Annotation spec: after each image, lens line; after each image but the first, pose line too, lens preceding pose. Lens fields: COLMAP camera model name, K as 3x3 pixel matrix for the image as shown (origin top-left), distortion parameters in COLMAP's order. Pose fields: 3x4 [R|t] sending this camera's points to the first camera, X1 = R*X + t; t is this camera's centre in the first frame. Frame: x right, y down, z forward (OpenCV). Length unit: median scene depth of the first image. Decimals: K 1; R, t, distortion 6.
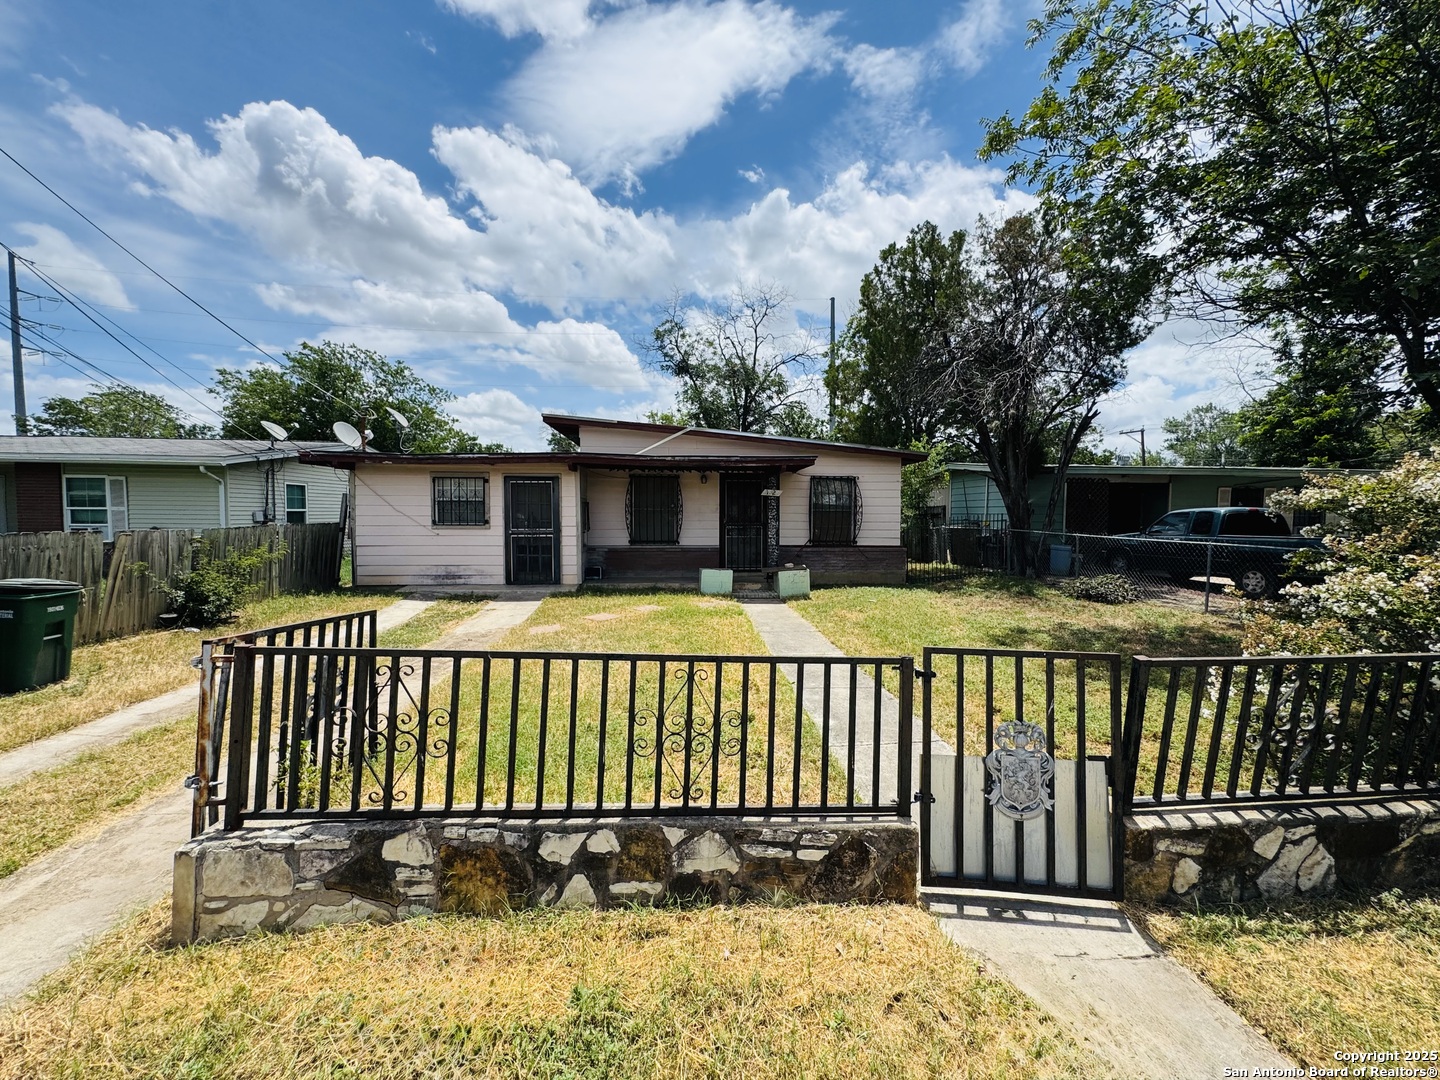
lens RADIAL K [[580.5, 0, 720.6], [0, 580.5, 540.2], [0, 0, 1]] dist [-0.004348, 0.000429]
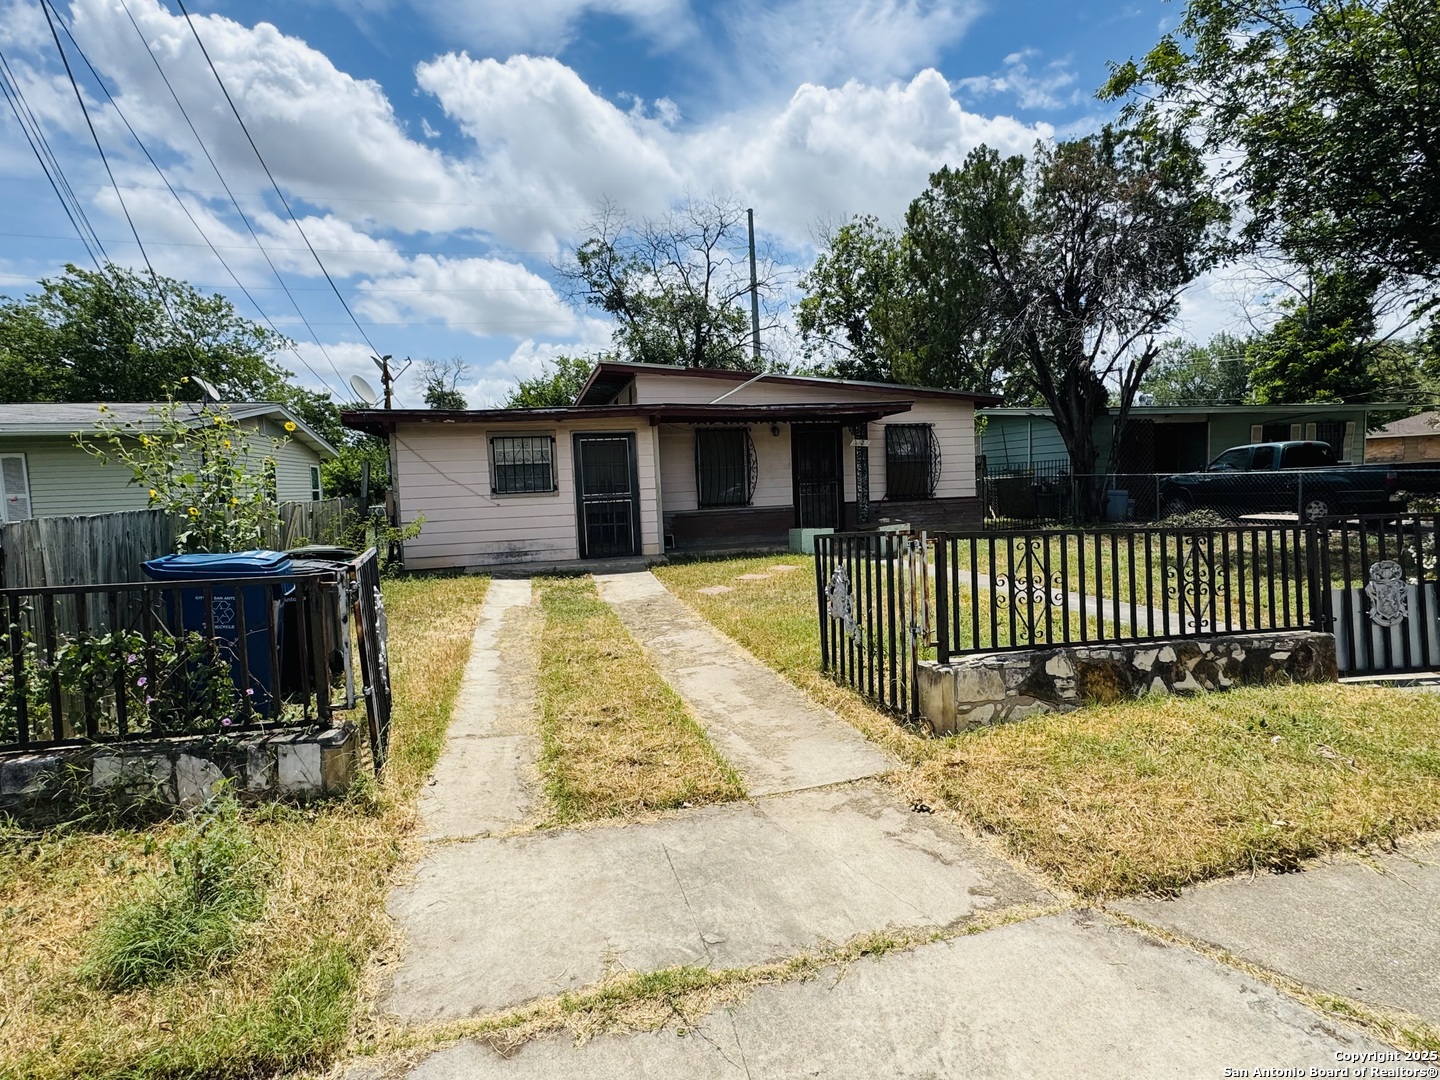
lens RADIAL K [[753.1, 0, 719.3], [0, 753.1, 540.8], [0, 0, 1]] dist [-0.000030, -0.000798]
pose [[0.983514, -0.057233, 0.171534, -0.322408], [0.052891, 0.998156, 0.029781, 0.023896], [-0.172922, -0.020217, 0.984728, -0.131629]]
